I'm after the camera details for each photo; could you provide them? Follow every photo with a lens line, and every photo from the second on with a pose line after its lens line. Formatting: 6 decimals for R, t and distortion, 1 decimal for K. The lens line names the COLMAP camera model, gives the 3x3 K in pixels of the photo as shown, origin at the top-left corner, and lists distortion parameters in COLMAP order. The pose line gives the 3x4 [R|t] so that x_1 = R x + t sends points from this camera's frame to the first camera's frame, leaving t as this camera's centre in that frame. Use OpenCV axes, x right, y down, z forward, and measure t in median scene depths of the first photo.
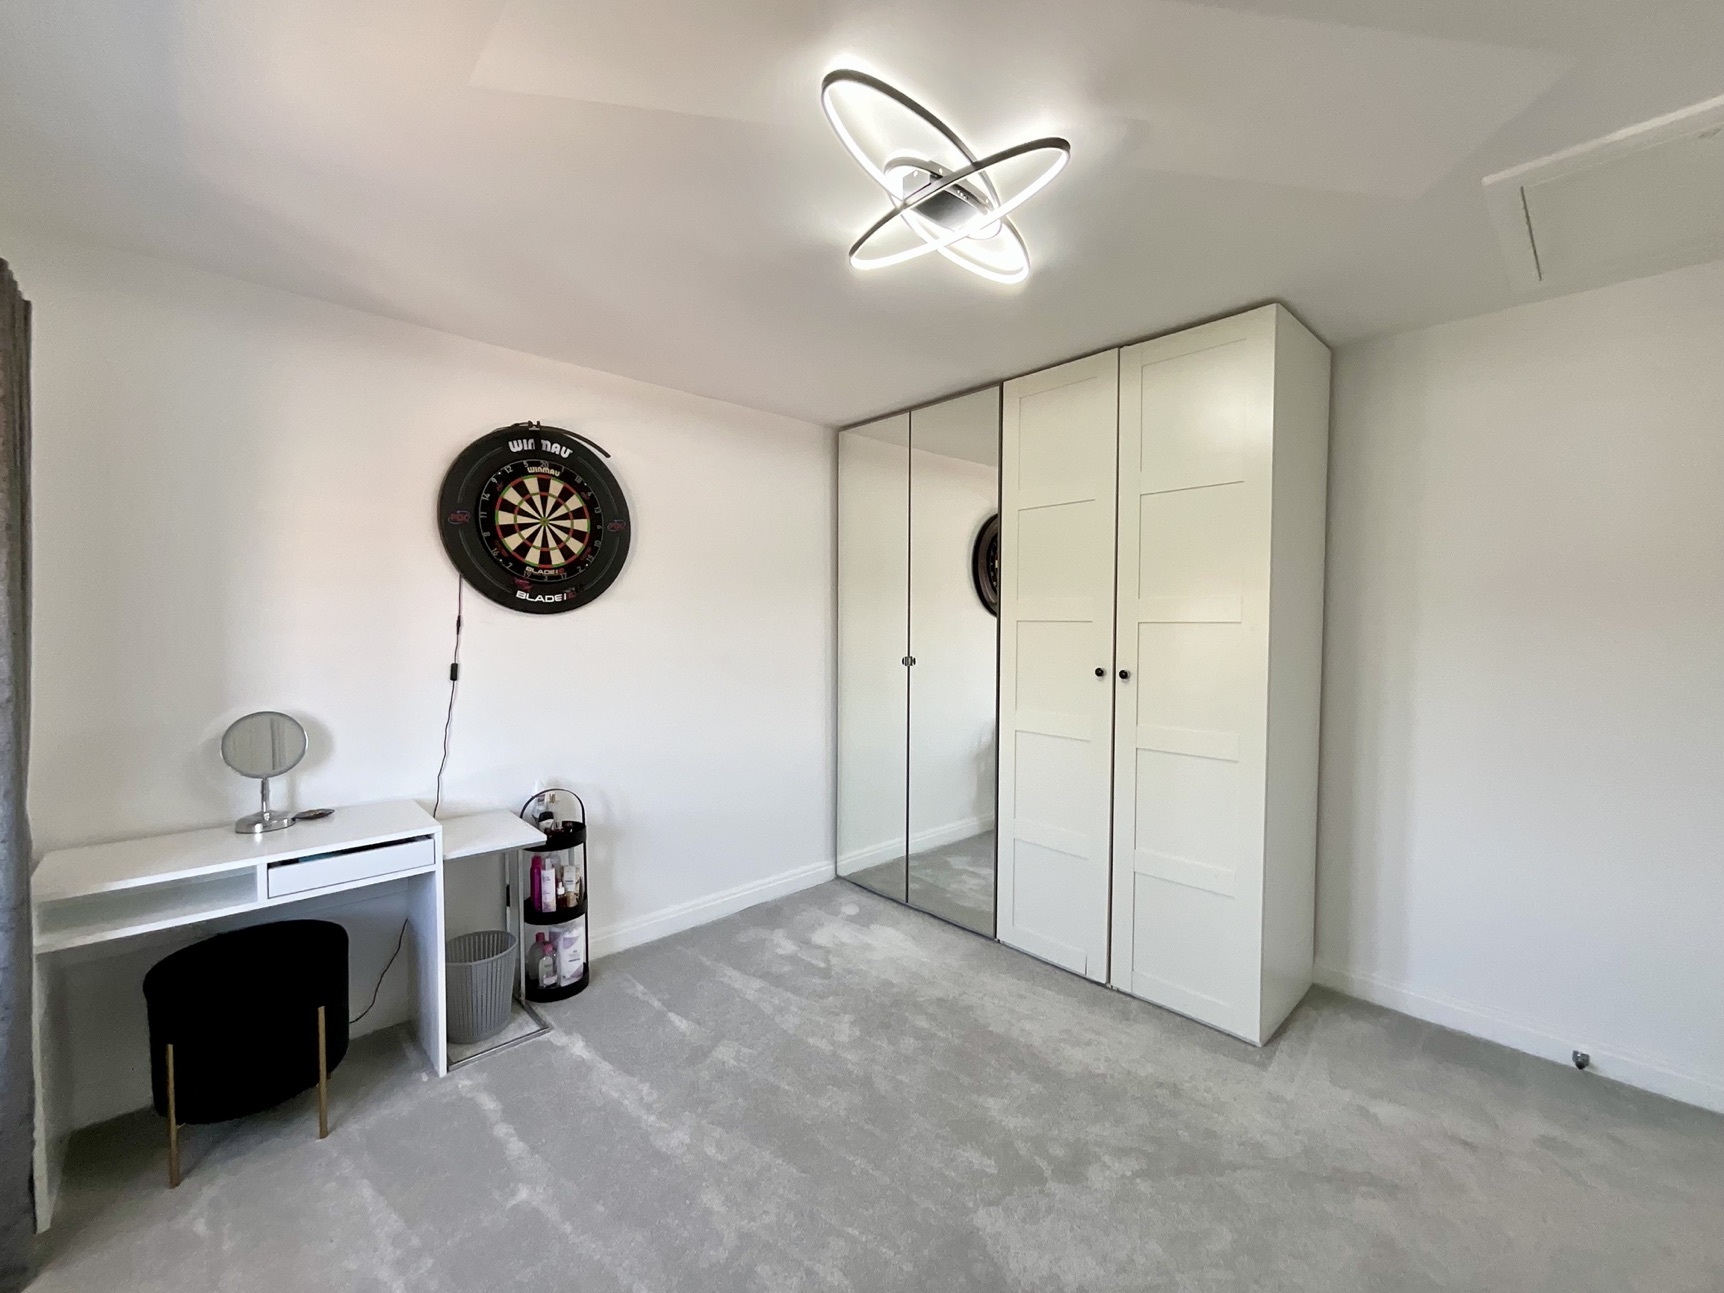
lens RADIAL K [[699.7, 0, 874.5], [0, 699.7, 641.9], [0, 0, 1]] dist [0.004888, -0.003173]
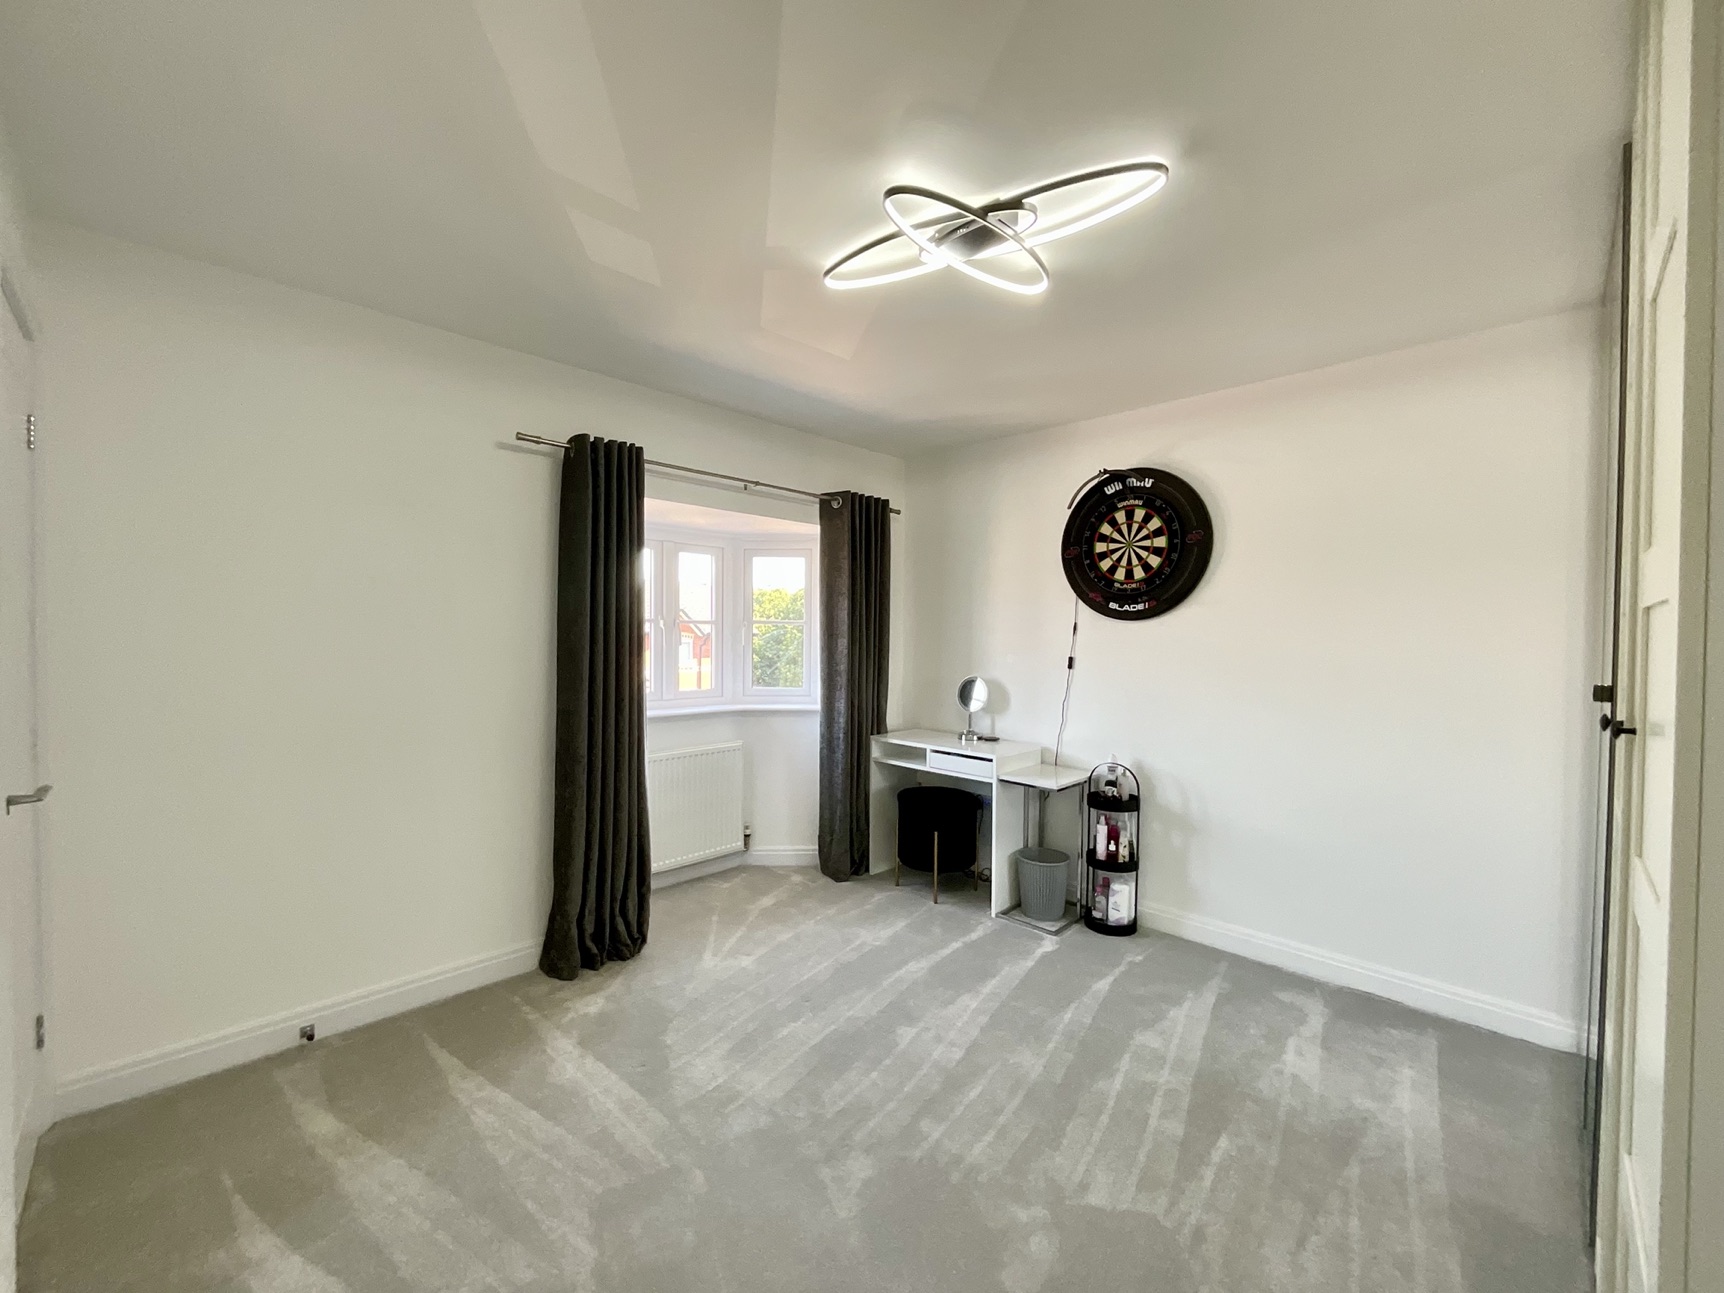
lens RADIAL K [[699.7, 0, 875.1], [0, 699.7, 647.4], [0, 0, 1]] dist [0.004888, -0.003173]
pose [[0.052289, 0.008958, -0.998592, 0.730940], [-0.046491, 0.998897, 0.006527, 0.020078], [0.997549, 0.046084, 0.052648, 0.504889]]
